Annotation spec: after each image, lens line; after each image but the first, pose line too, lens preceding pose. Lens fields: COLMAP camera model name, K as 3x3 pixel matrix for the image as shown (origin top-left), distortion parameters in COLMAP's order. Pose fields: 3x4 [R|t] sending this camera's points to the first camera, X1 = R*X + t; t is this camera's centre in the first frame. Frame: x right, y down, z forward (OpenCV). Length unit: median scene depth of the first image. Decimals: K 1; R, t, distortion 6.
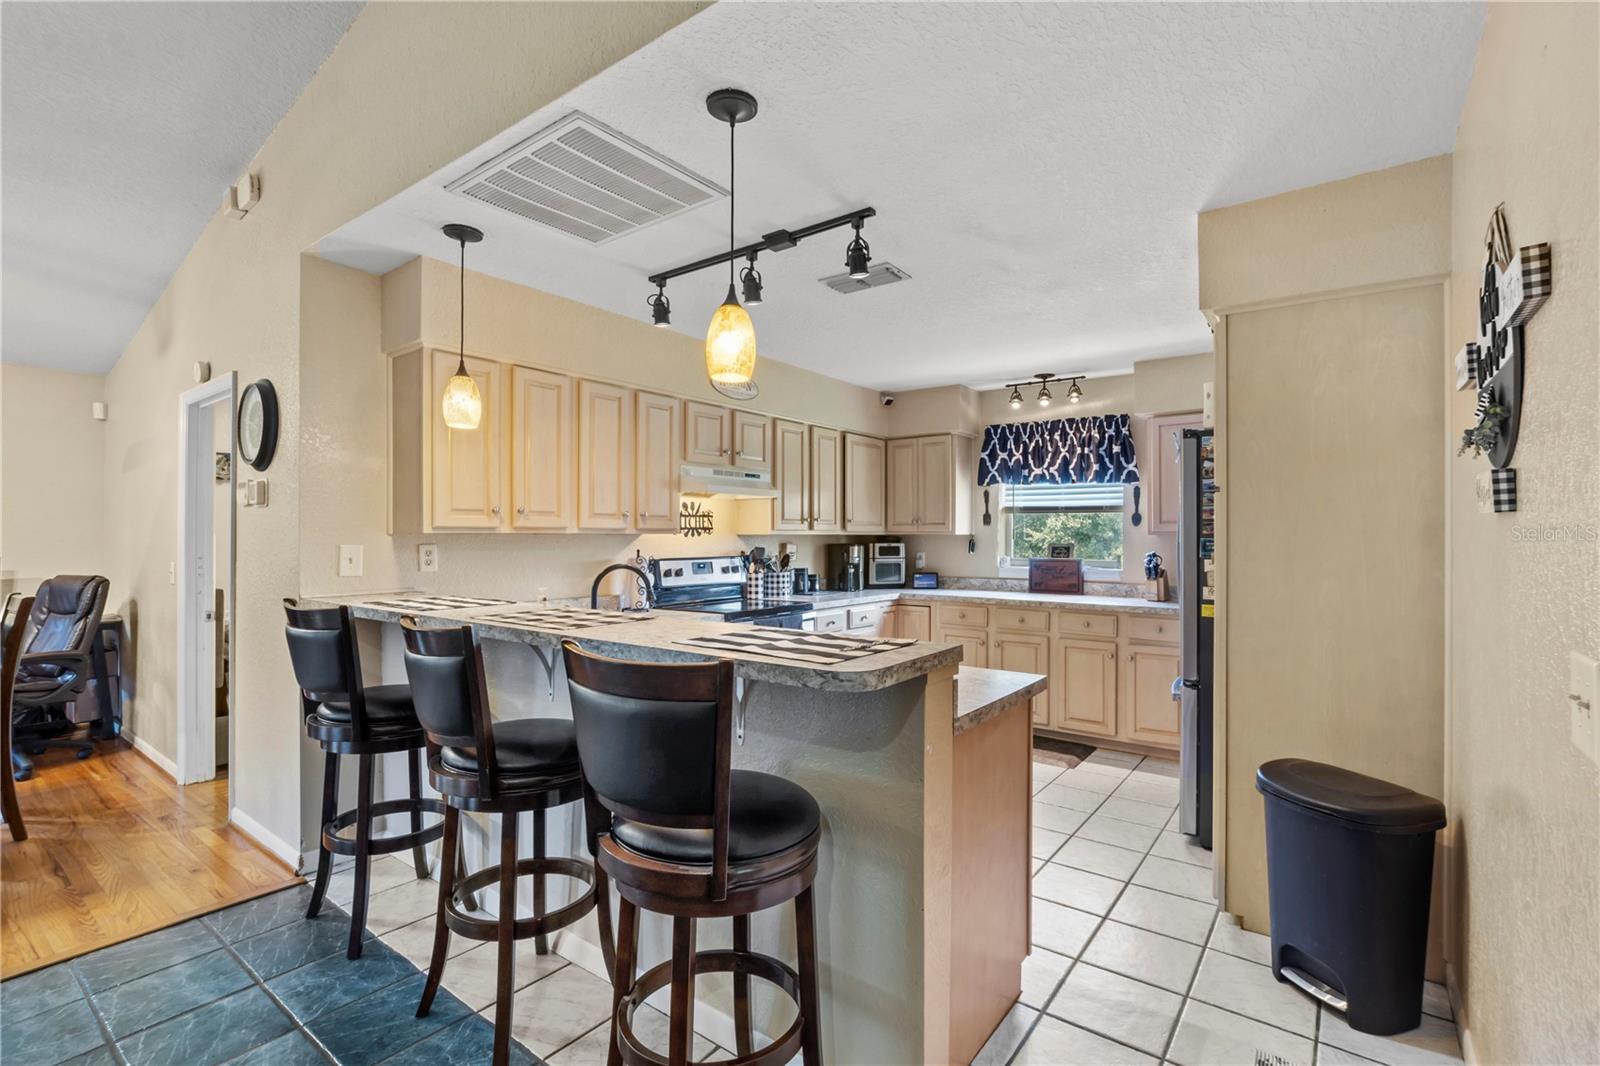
lens RADIAL K [[724.8, 0, 820.7], [0, 724.8, 532.7], [0, 0, 1]] dist [-0.014799, 0.001148]
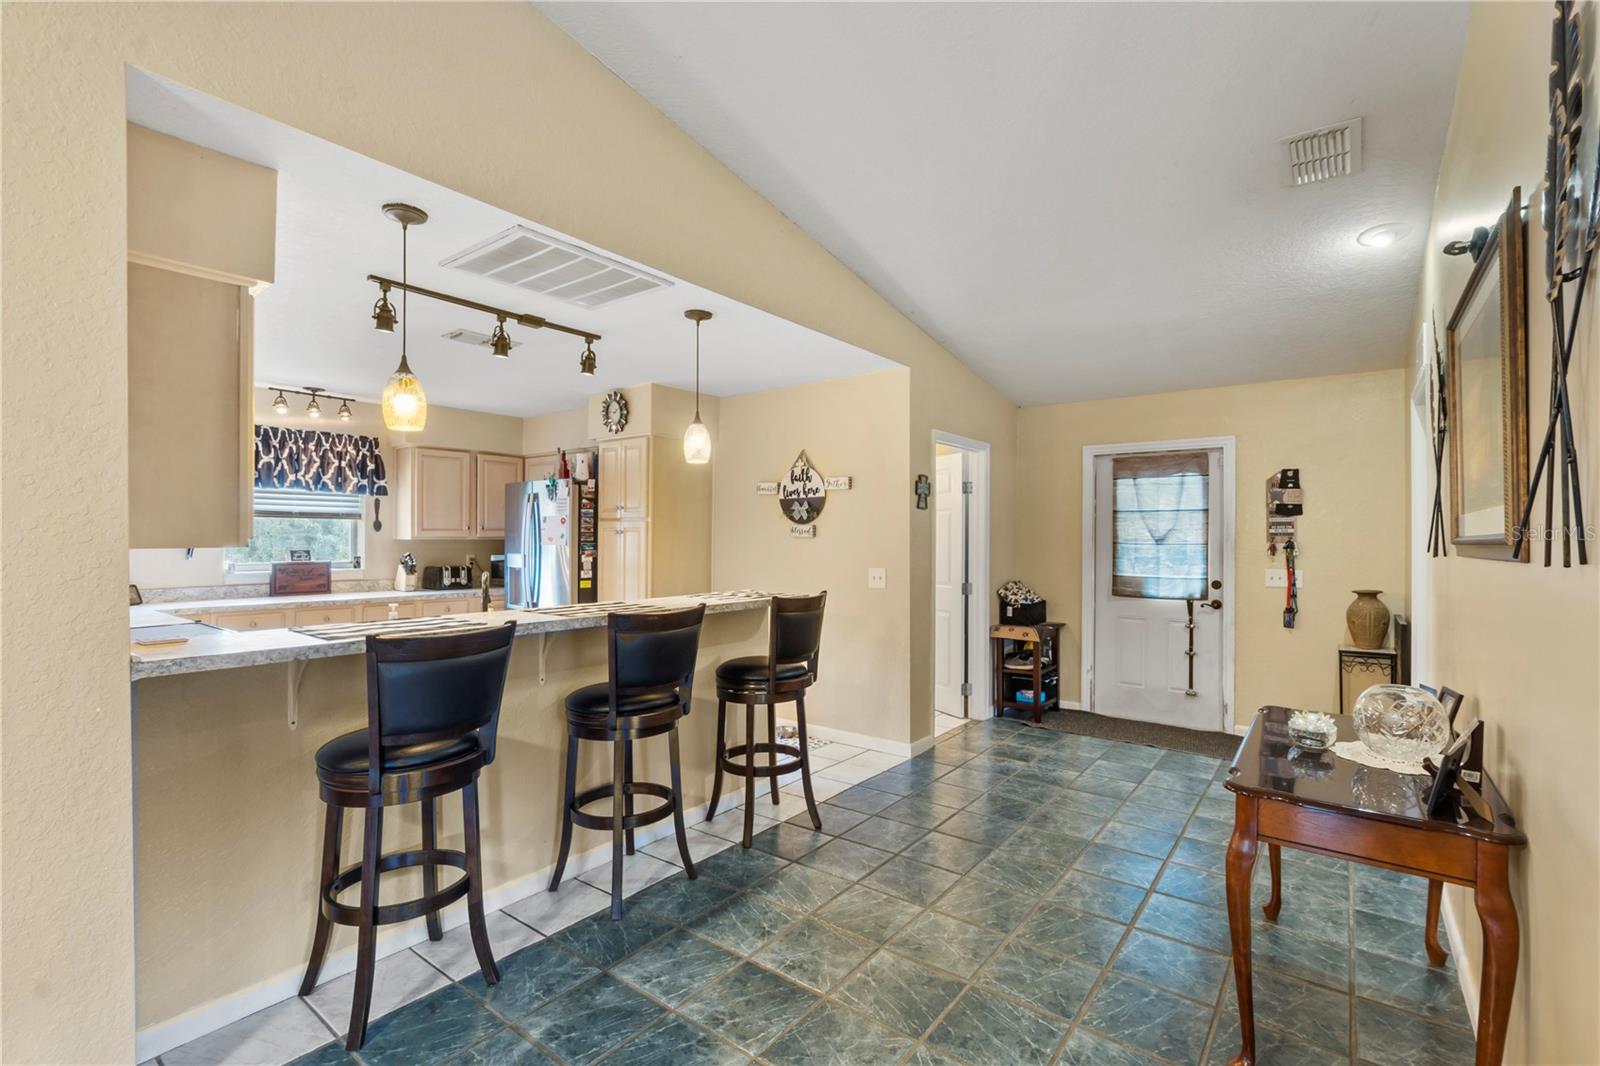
lens RADIAL K [[721.0, 0, 823.2], [0, 721.0, 530.5], [0, 0, 1]] dist [-0.012554, 0.000161]
pose [[0.008479, 0.009487, 0.999919, -0.779119], [-0.009397, 0.999912, -0.009407, -0.007231], [-0.999920, -0.009317, 0.008567, 0.257424]]
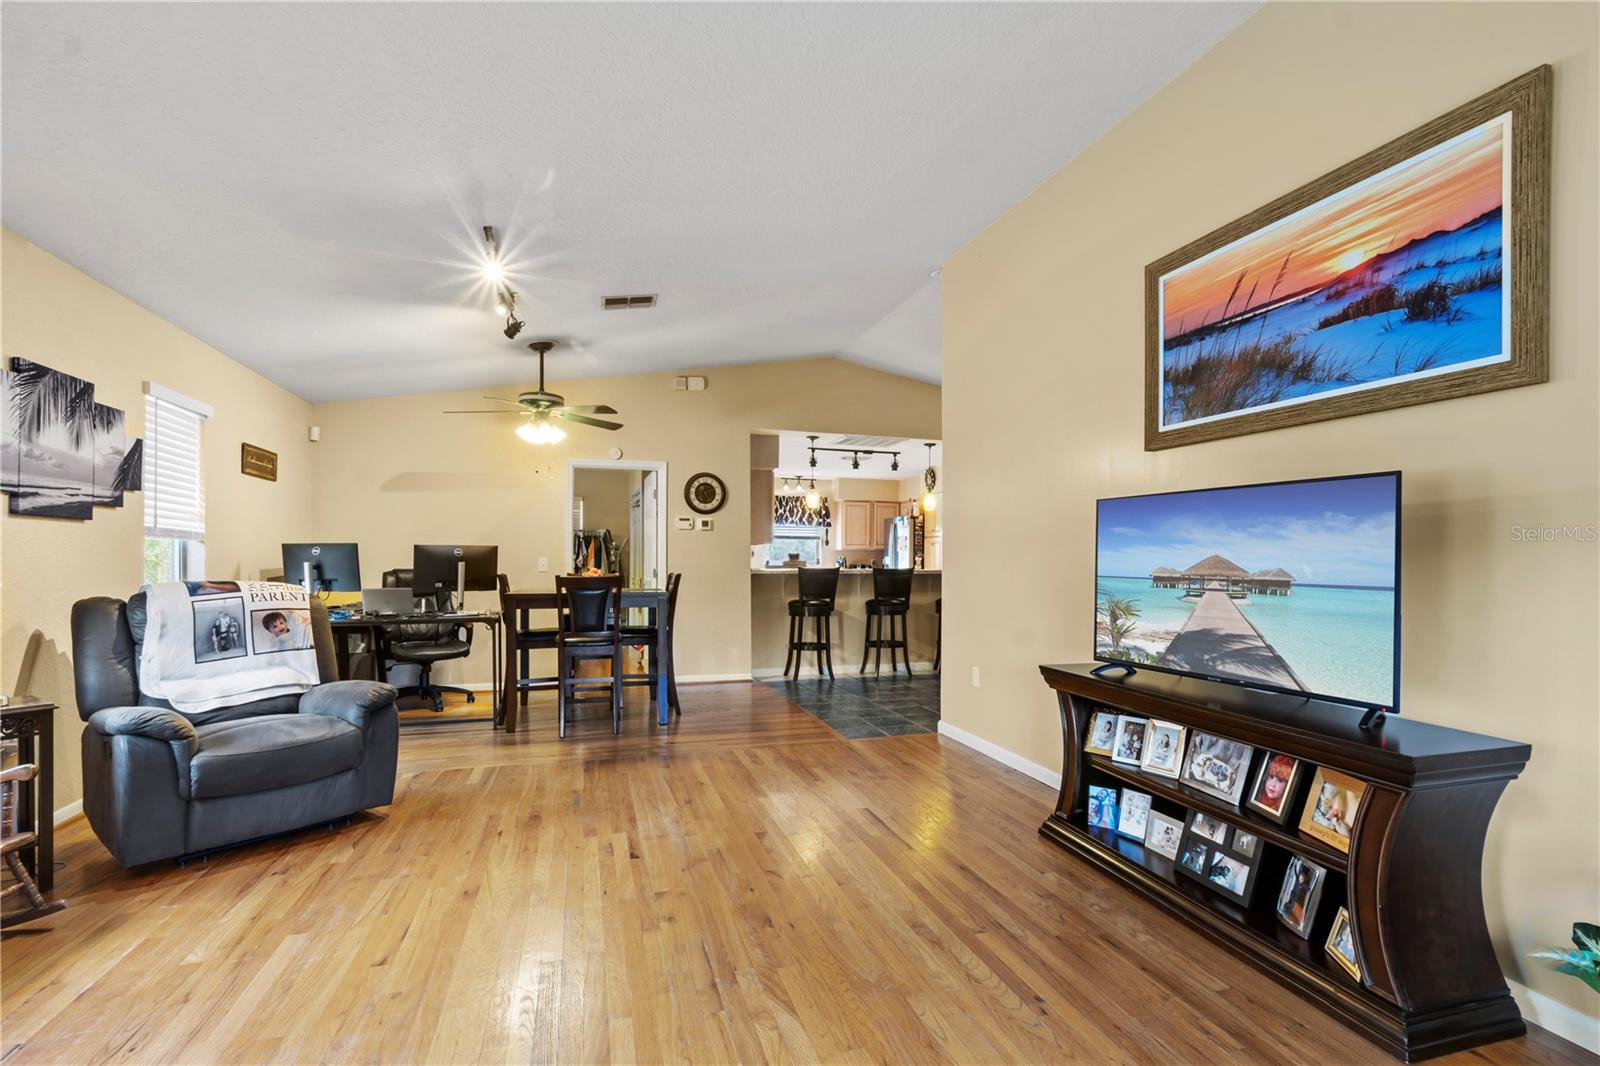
lens RADIAL K [[755.7, 0, 804.3], [0, 755.7, 561.2], [0, 0, 1]] dist [-0.000212, 0.000357]
pose [[0.602949, 0.001025, 0.797779, -1.602217], [-0.010491, 0.999923, 0.006644, 0.025993], [-0.797711, -0.012376, 0.602913, -0.422045]]
